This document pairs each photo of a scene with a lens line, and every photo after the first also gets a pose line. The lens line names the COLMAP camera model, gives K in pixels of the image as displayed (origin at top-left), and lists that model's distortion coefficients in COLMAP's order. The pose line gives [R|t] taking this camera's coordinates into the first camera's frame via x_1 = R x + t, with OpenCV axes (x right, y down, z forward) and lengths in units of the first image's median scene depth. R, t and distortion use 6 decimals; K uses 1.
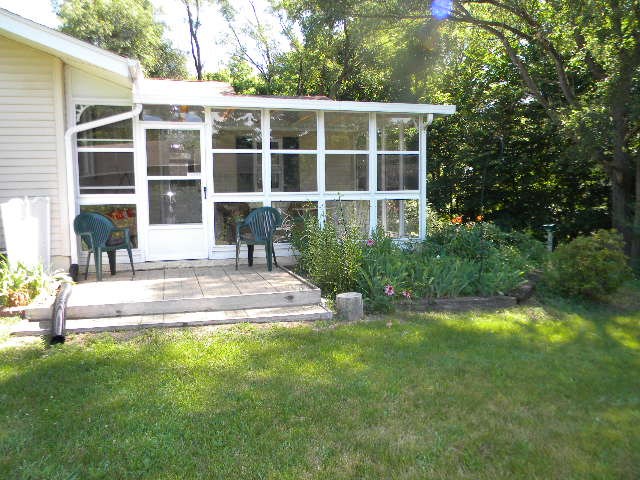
lens RADIAL K [[521.1, 0, 318.2], [0, 521.1, 235.2], [0, 0, 1]] dist [0.002912, -0.047635]
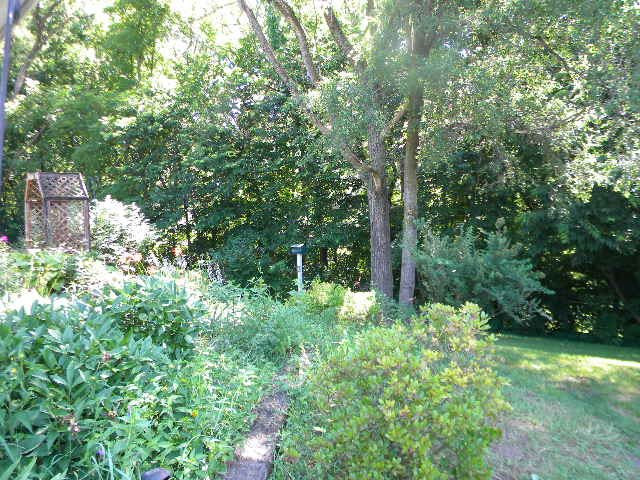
lens RADIAL K [[521.1, 0, 318.2], [0, 521.1, 235.2], [0, 0, 1]] dist [0.002912, -0.047635]
pose [[0.897514, -0.032535, 0.439783, 0.117541], [0.042442, 0.999018, -0.012708, -0.021516], [-0.438938, 0.030071, 0.898014, 0.259294]]
